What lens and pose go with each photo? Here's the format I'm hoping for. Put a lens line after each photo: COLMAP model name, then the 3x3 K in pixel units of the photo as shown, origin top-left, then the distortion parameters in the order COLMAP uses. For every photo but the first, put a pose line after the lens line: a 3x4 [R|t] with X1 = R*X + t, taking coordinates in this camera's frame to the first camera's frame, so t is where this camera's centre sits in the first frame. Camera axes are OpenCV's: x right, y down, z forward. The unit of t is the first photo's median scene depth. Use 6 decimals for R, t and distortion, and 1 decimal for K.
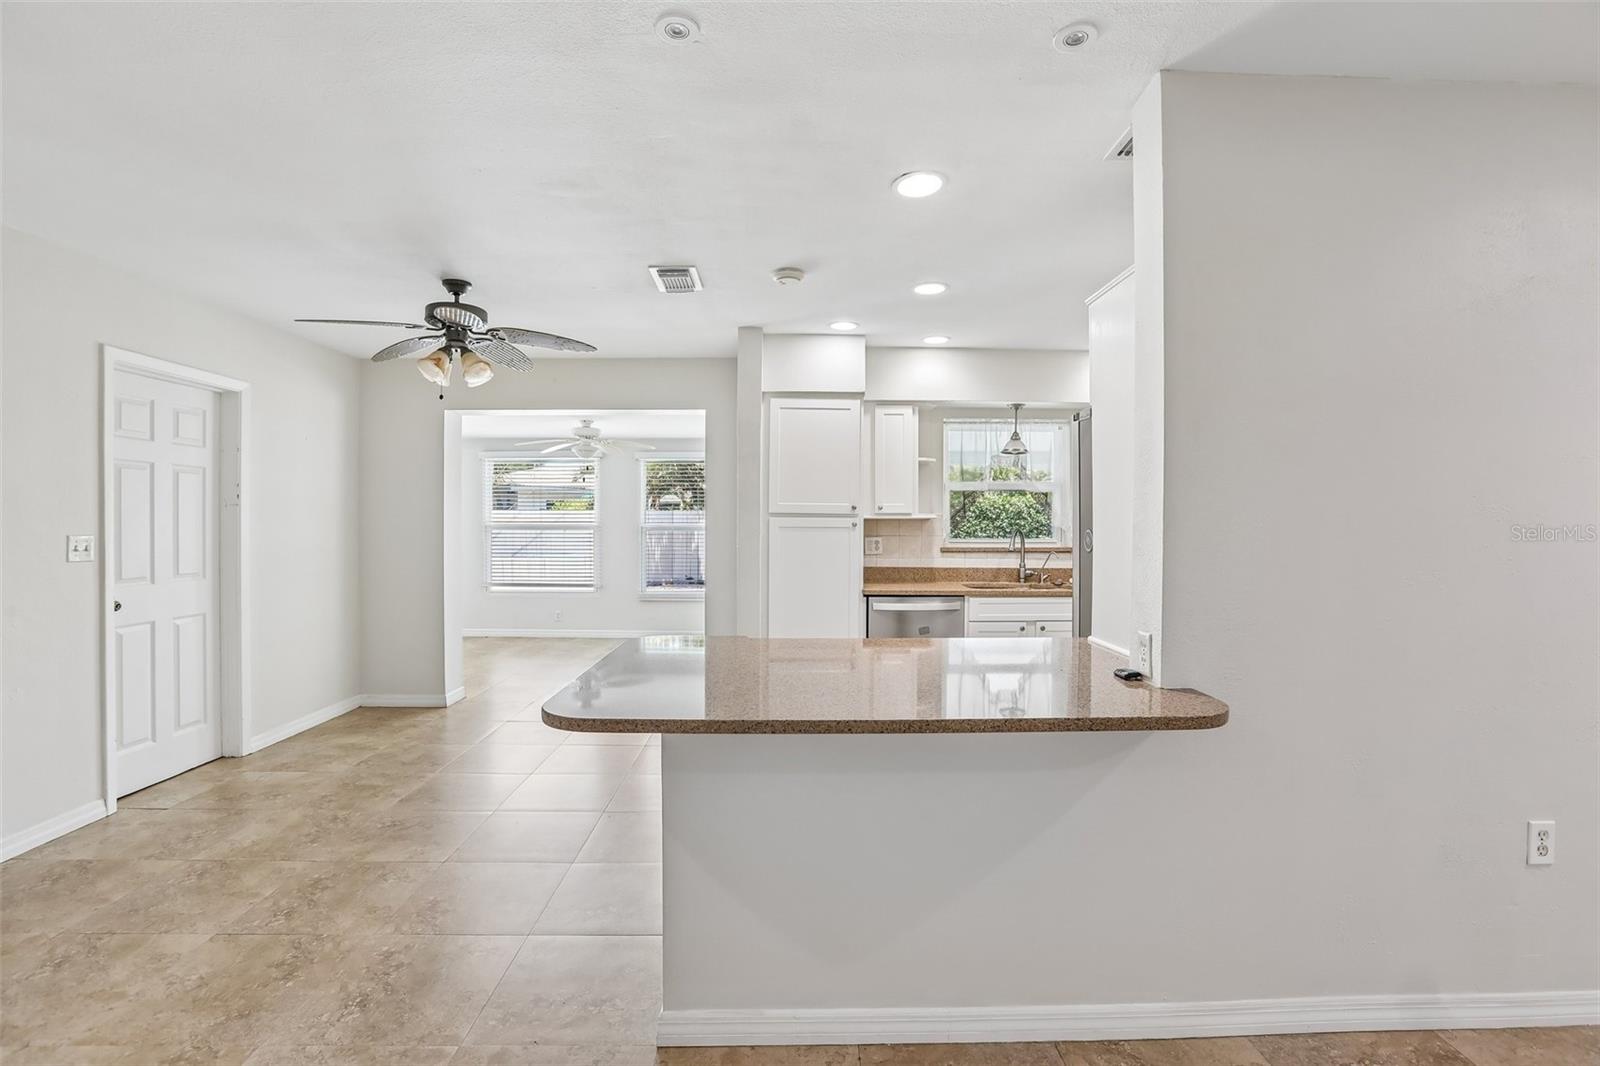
lens RADIAL K [[715.6, 0, 791.8], [0, 715.6, 531.2], [0, 0, 1]] dist [-0.033747, 0.007426]
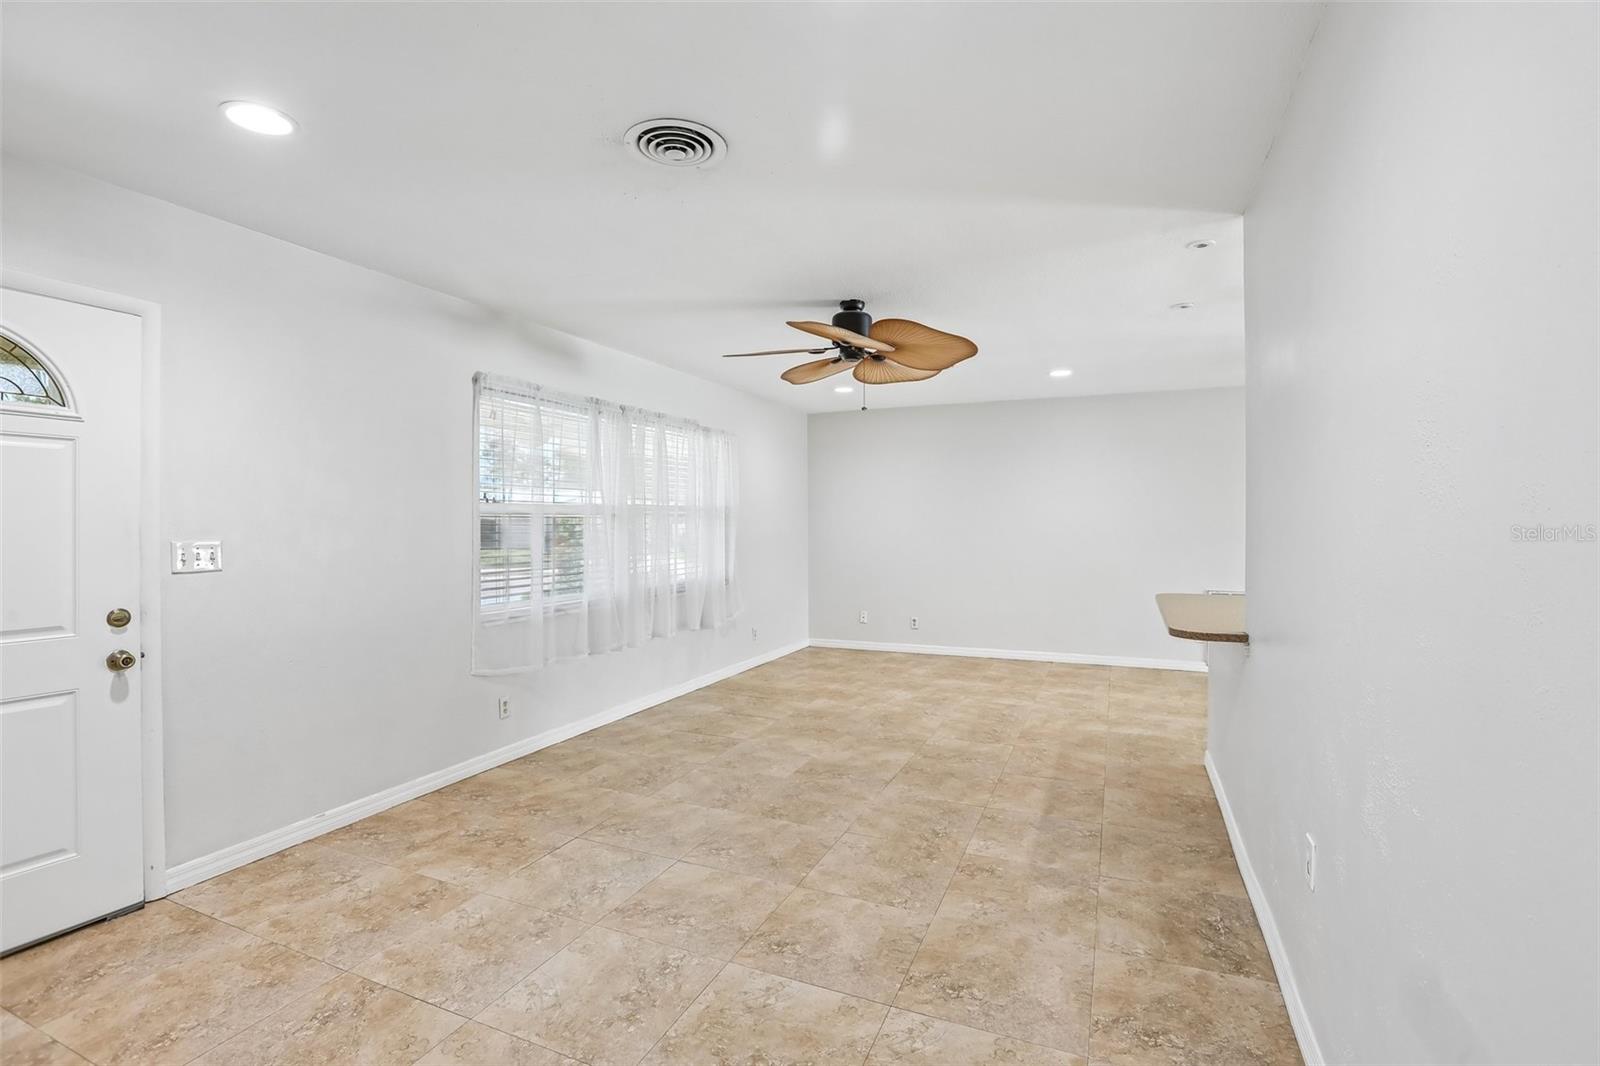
lens RADIAL K [[732.4, 0, 804.2], [0, 732.4, 516.0], [0, 0, 1]] dist [-0.044107, 0.012791]
pose [[-0.416012, -0.005380, -0.909343, 1.276461], [-0.009035, 0.999958, -0.001783, -0.001556], [0.909314, 0.007474, -0.416043, 0.443702]]
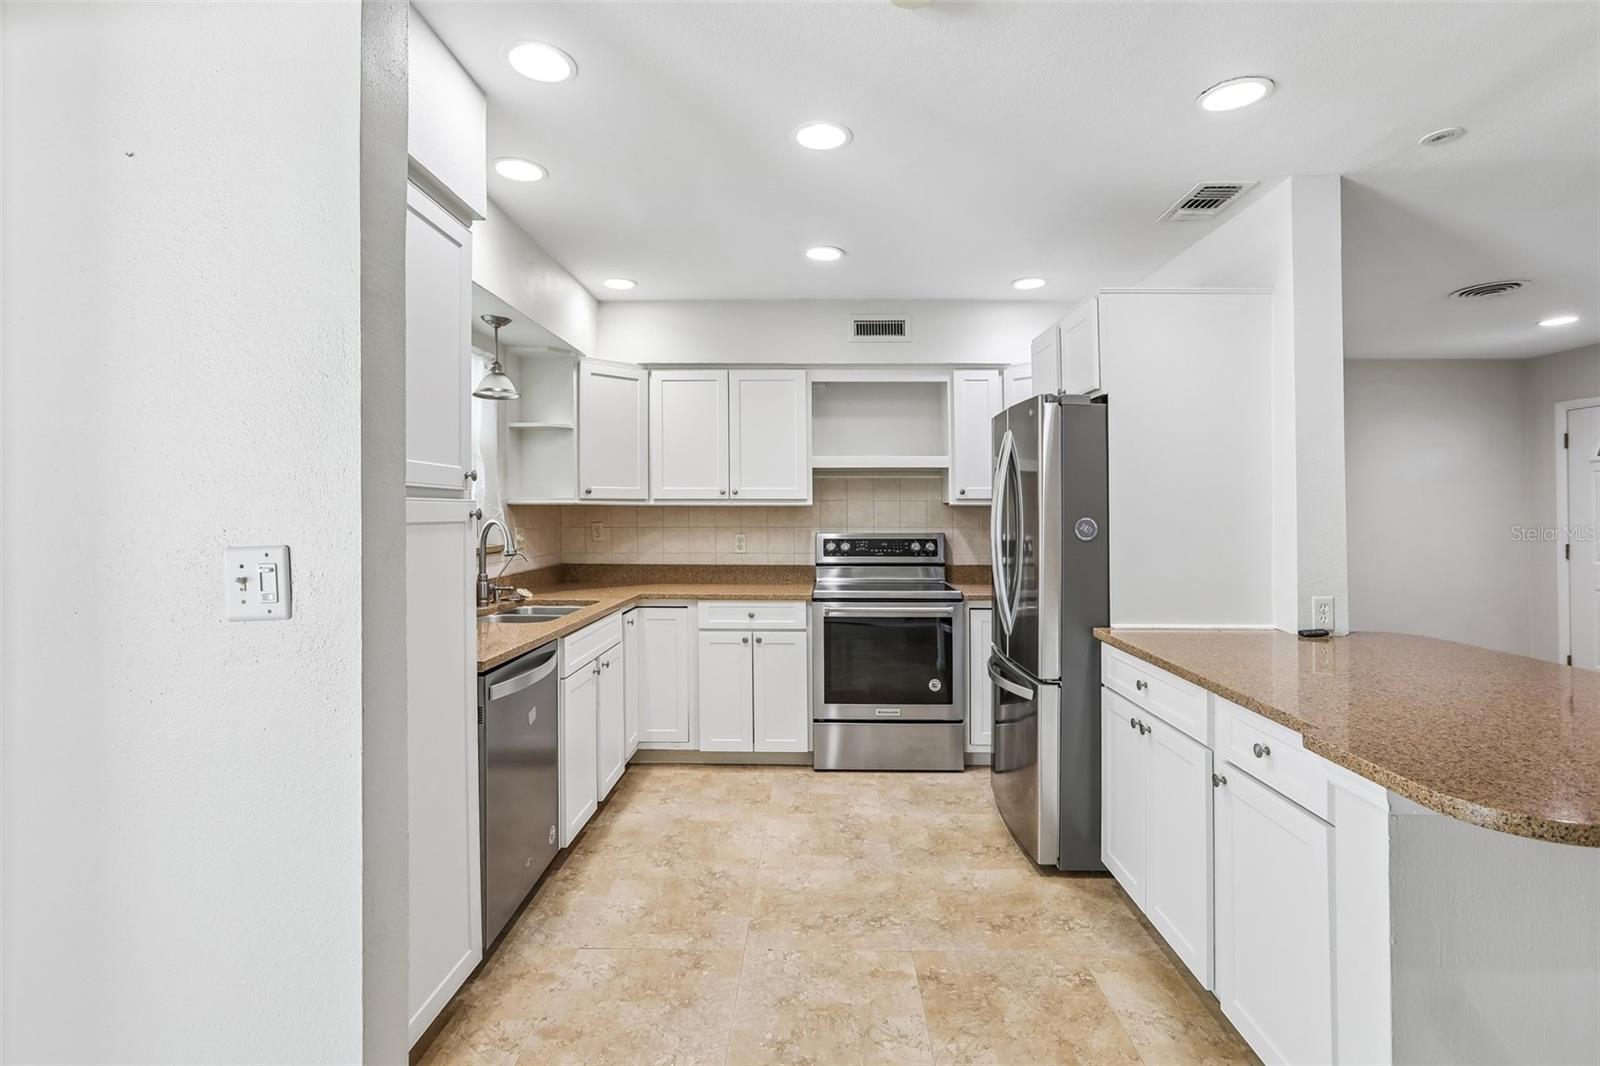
lens RADIAL K [[732.4, 0, 846.0], [0, 732.4, 495.0], [0, 0, 1]] dist [-0.044107, 0.012791]
pose [[0.023721, 0.018435, 0.999549, -0.476713], [0.012236, 0.999750, -0.018729, -0.014949], [-0.999644, 0.012675, 0.023489, 1.065052]]
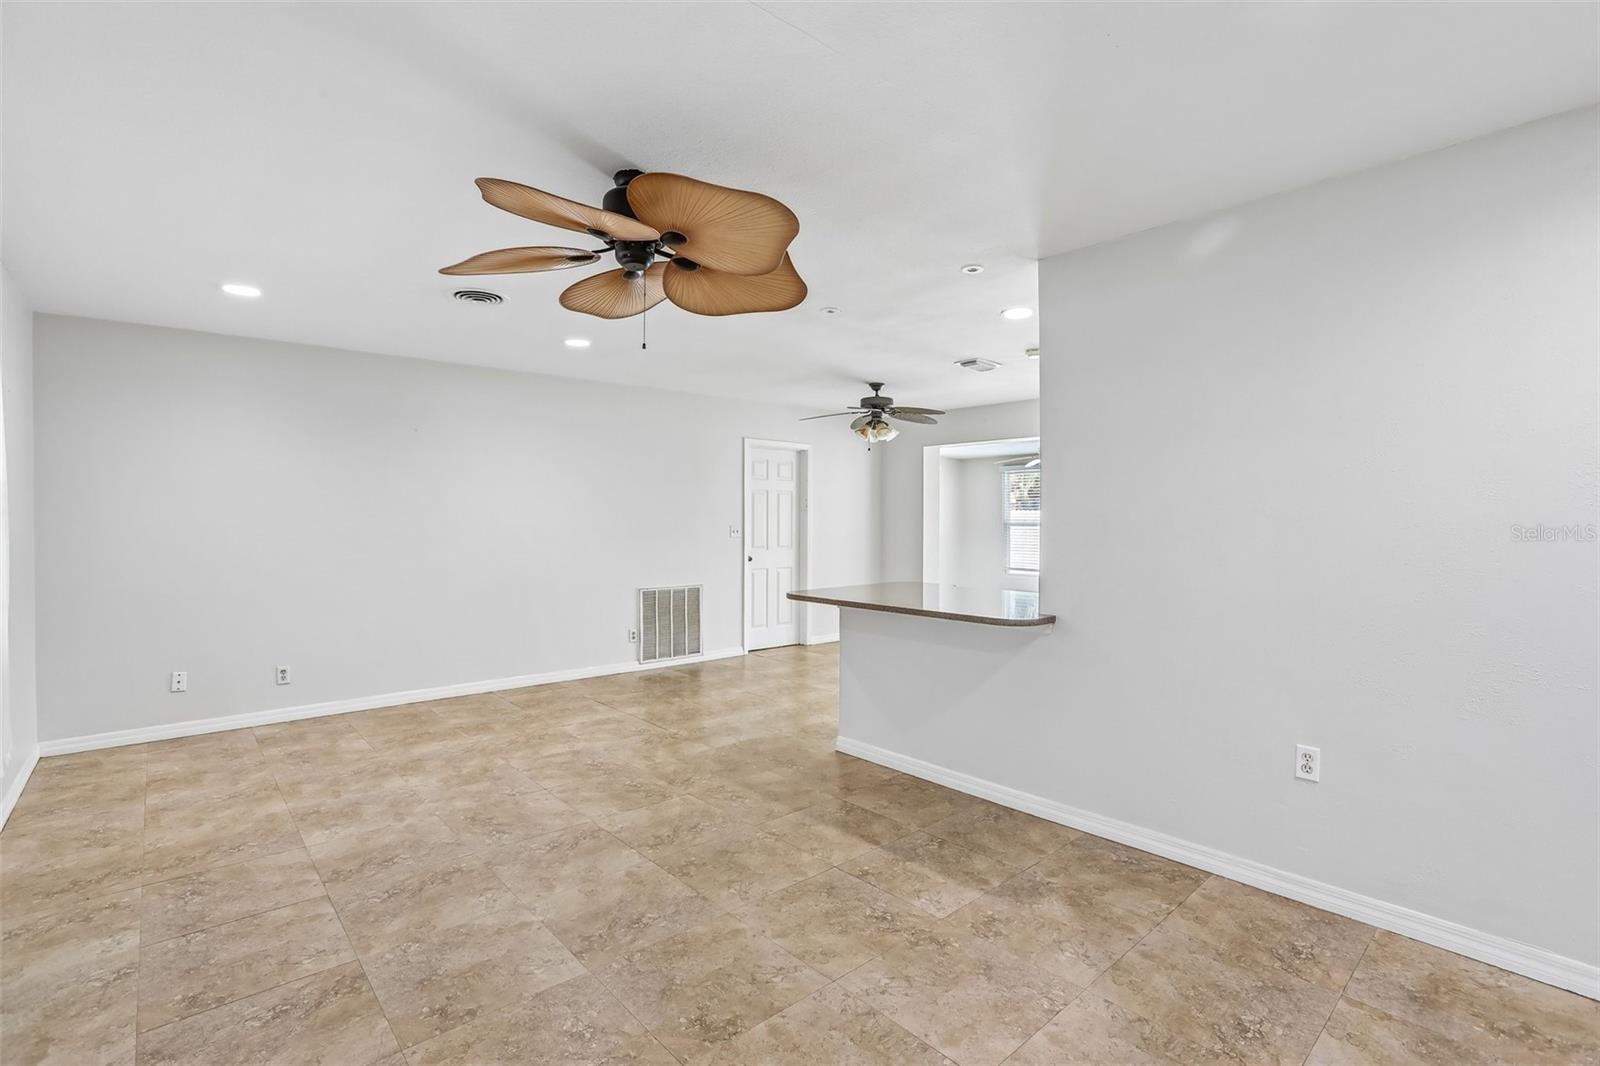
lens RADIAL K [[732.4, 0, 799.6], [0, 732.4, 521.2], [0, 0, 1]] dist [-0.044107, 0.012791]
pose [[0.651349, 0.002307, -0.758775, 0.845287], [-0.012645, 0.999890, -0.007815, 0.007612], [0.758673, 0.014685, 0.651306, -0.354588]]
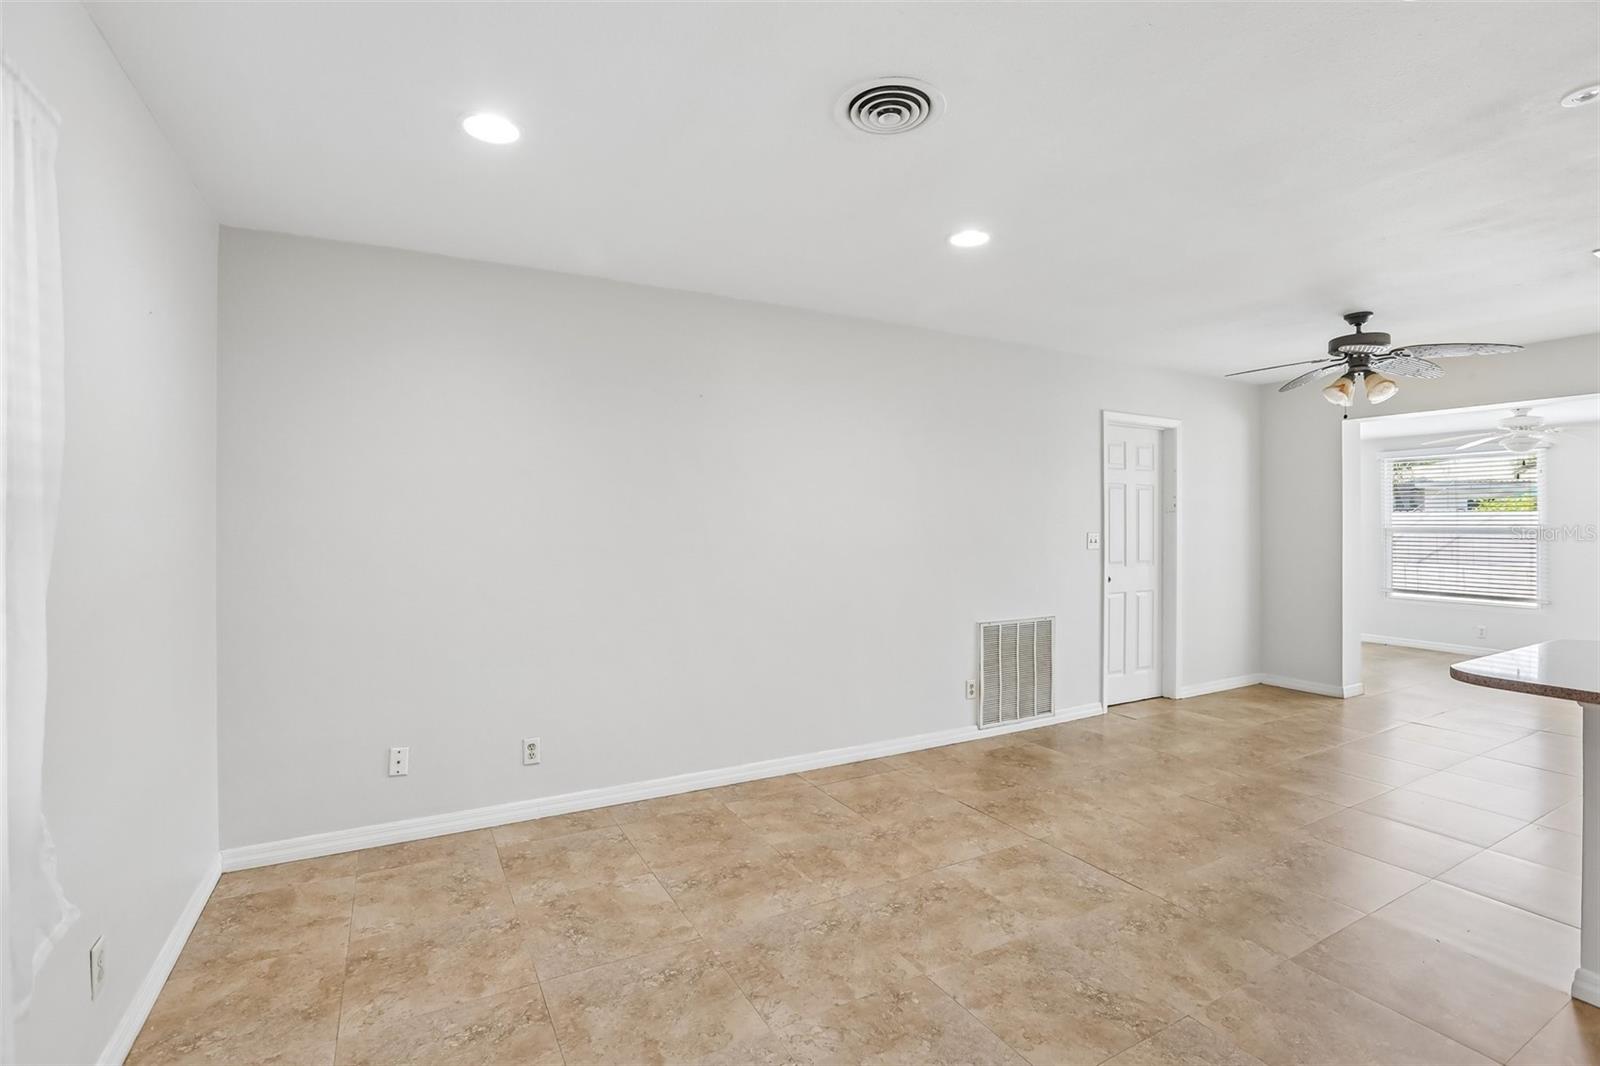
lens RADIAL K [[732.4, 0, 803.2], [0, 732.4, 513.7], [0, 0, 1]] dist [-0.044107, 0.012791]
pose [[0.468614, -0.010634, -0.883339, 0.129153], [-0.013986, 0.999713, -0.019454, 0.004105], [0.883292, 0.021471, 0.468331, -0.343545]]
